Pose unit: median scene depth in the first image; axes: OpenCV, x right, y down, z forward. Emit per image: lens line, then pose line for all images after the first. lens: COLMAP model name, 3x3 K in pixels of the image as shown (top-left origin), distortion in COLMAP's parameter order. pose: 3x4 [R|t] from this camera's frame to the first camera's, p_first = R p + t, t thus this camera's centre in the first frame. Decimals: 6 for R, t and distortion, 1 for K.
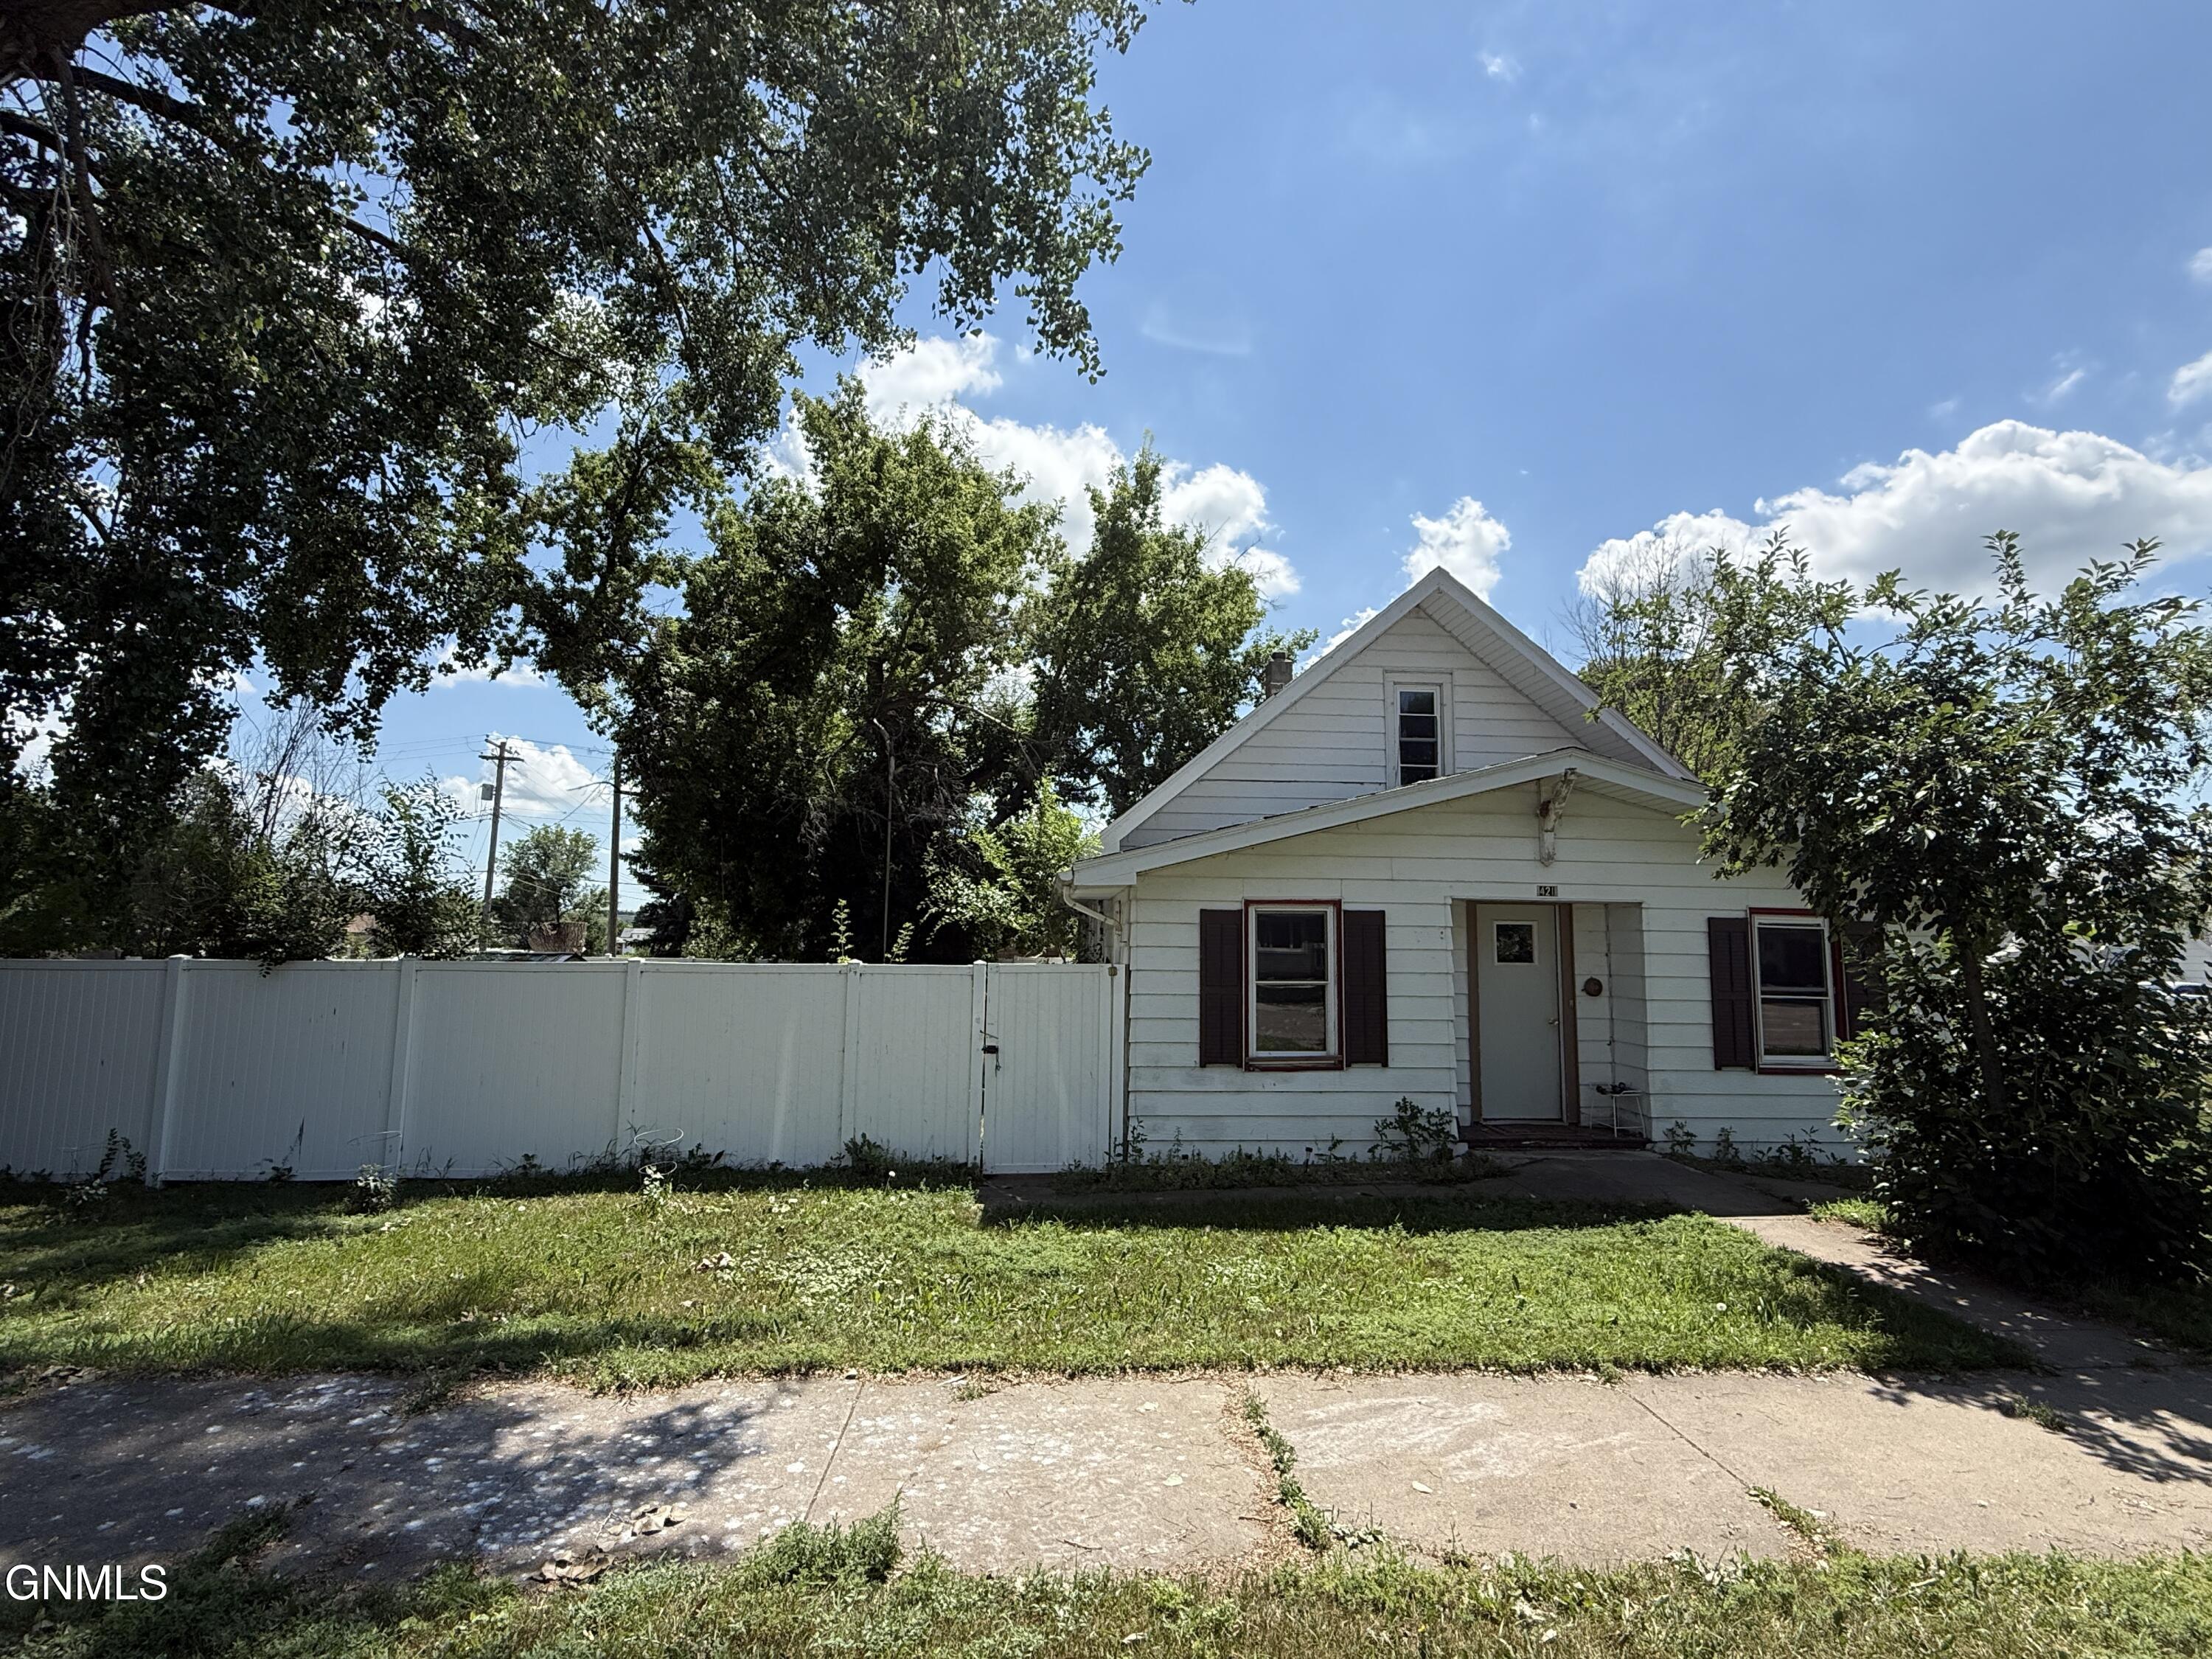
lens RADIAL K [[1034.1, 0, 1109.2], [0, 1034.1, 831.8], [0, 0, 1]] dist [0.001198, -0.000148]
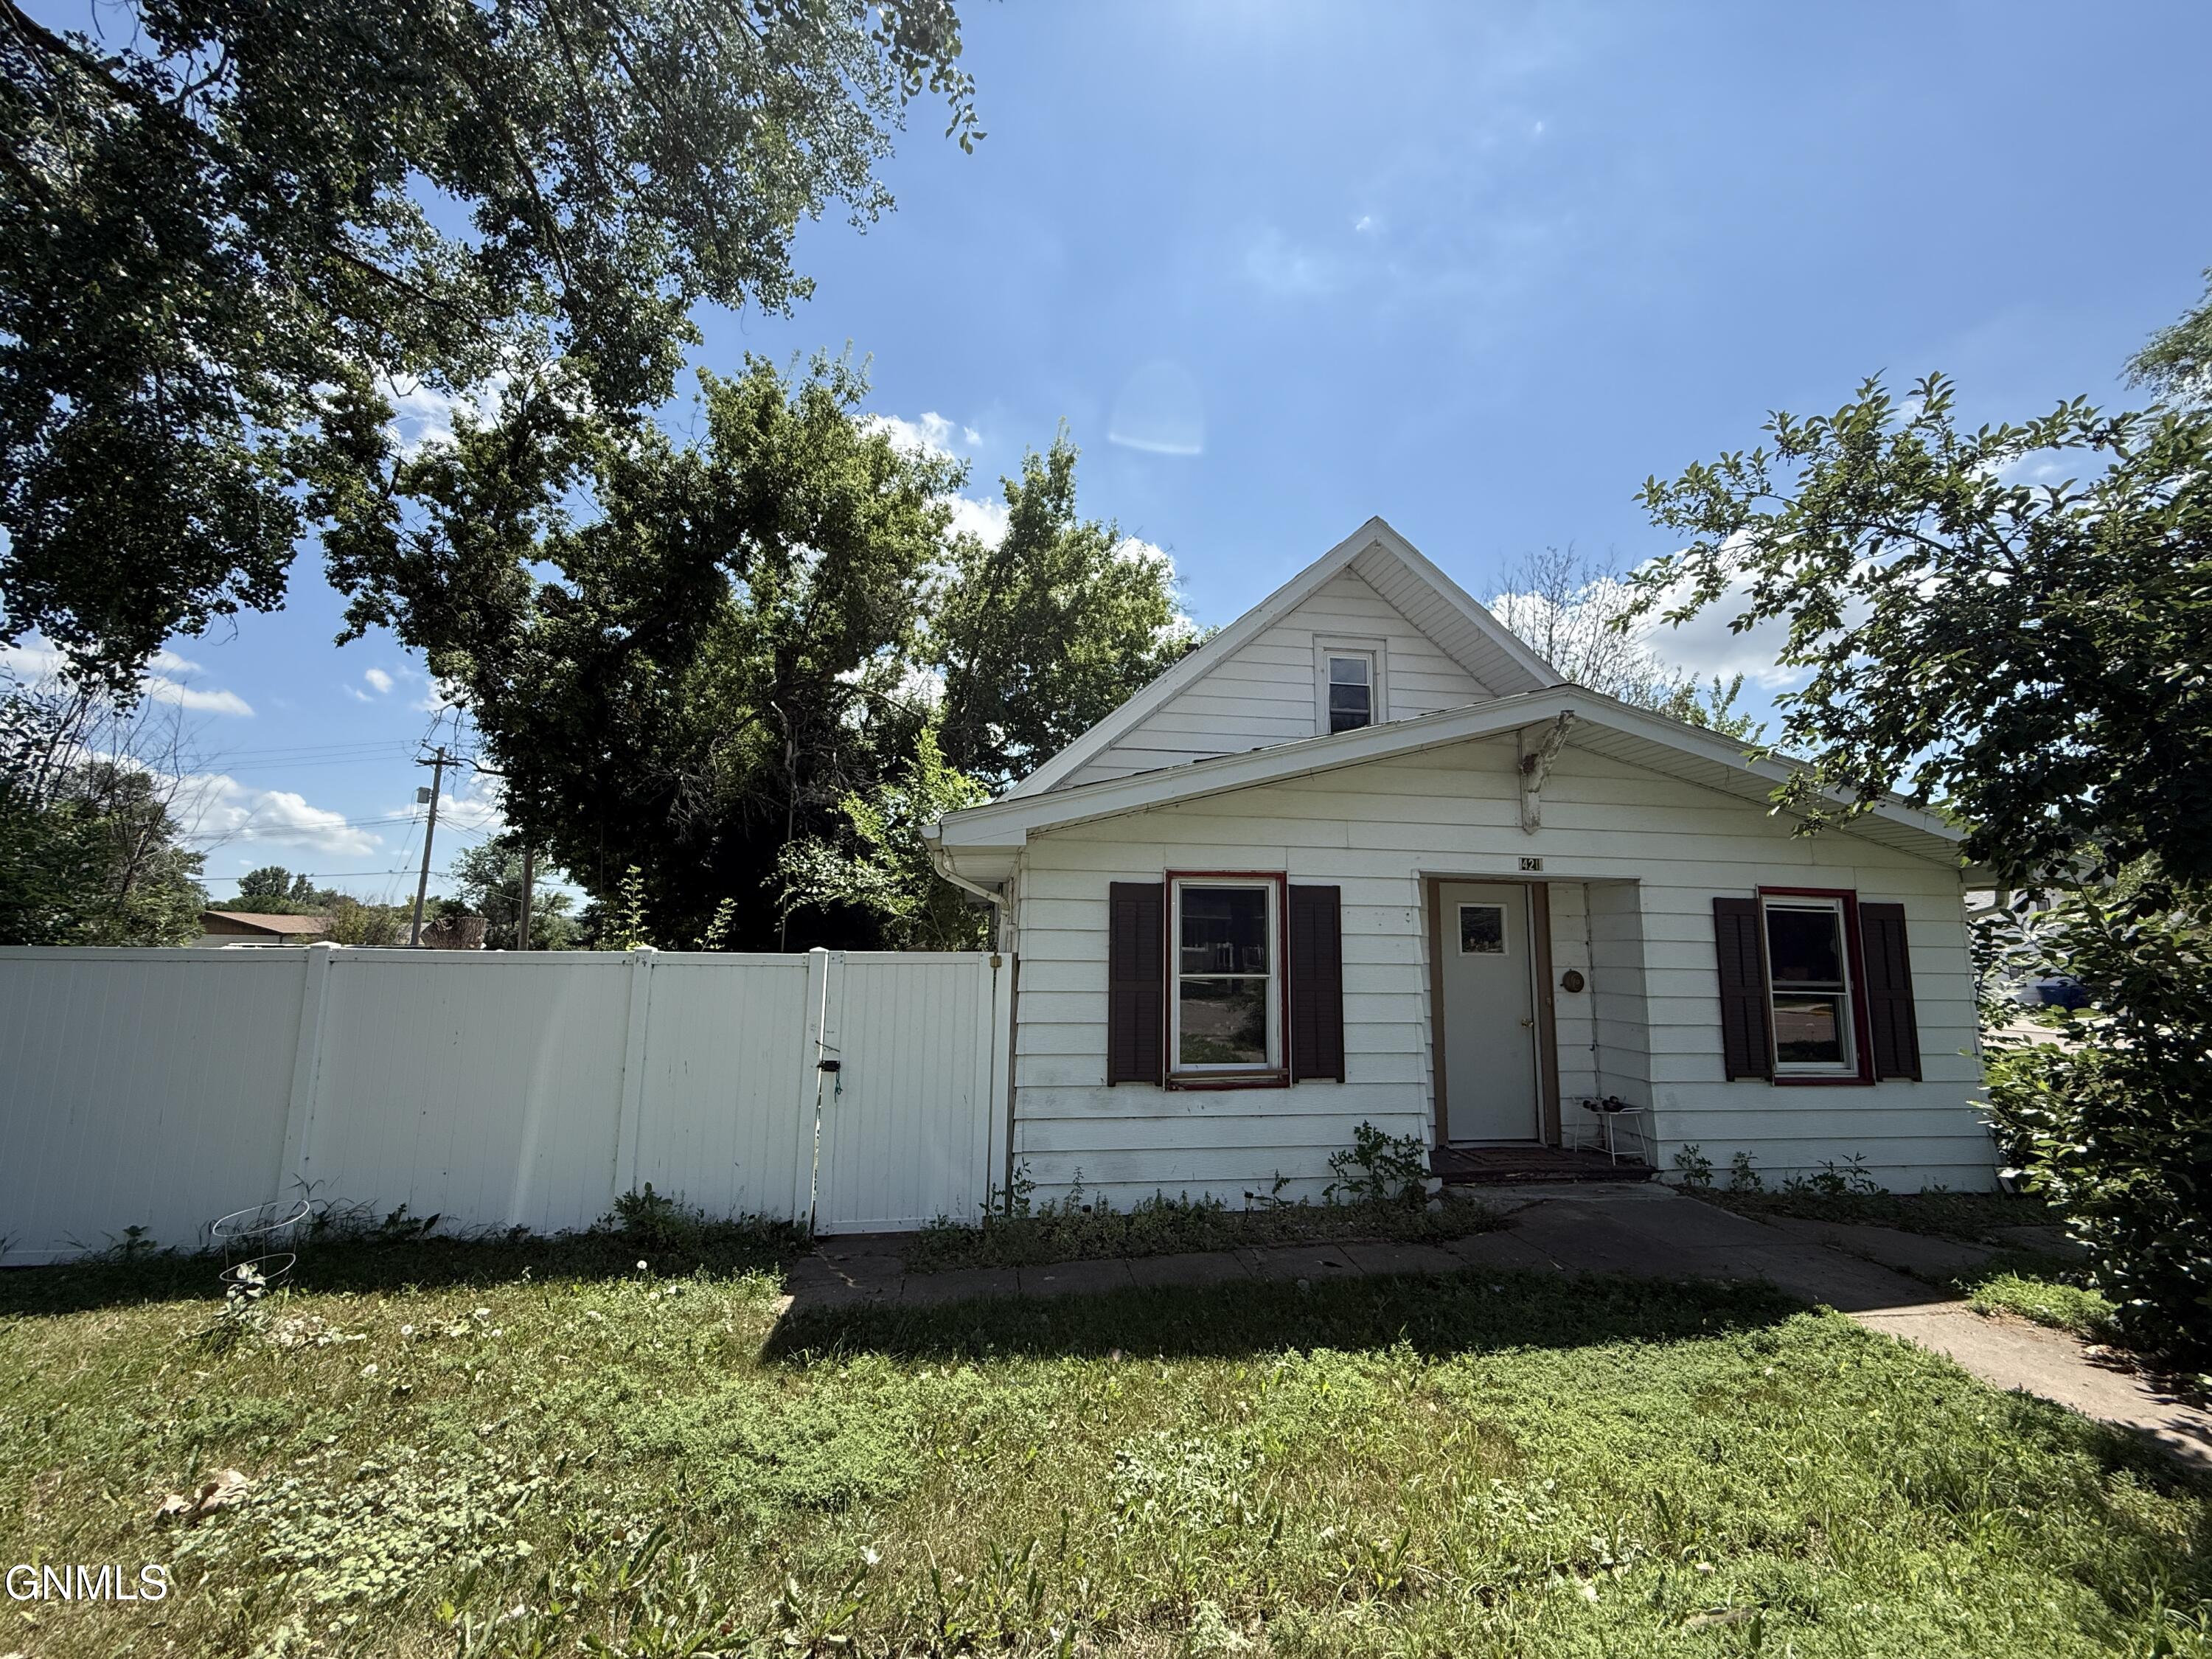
lens RADIAL K [[888.0, 0, 1105.0], [0, 888.0, 832.1], [0, 0, 1]] dist [0.001507, -0.000127]
pose [[0.996693, 0.011834, 0.080392, 0.028370], [-0.010210, 0.999736, -0.020578, 0.048812], [-0.080614, 0.019689, 0.996551, 0.316366]]
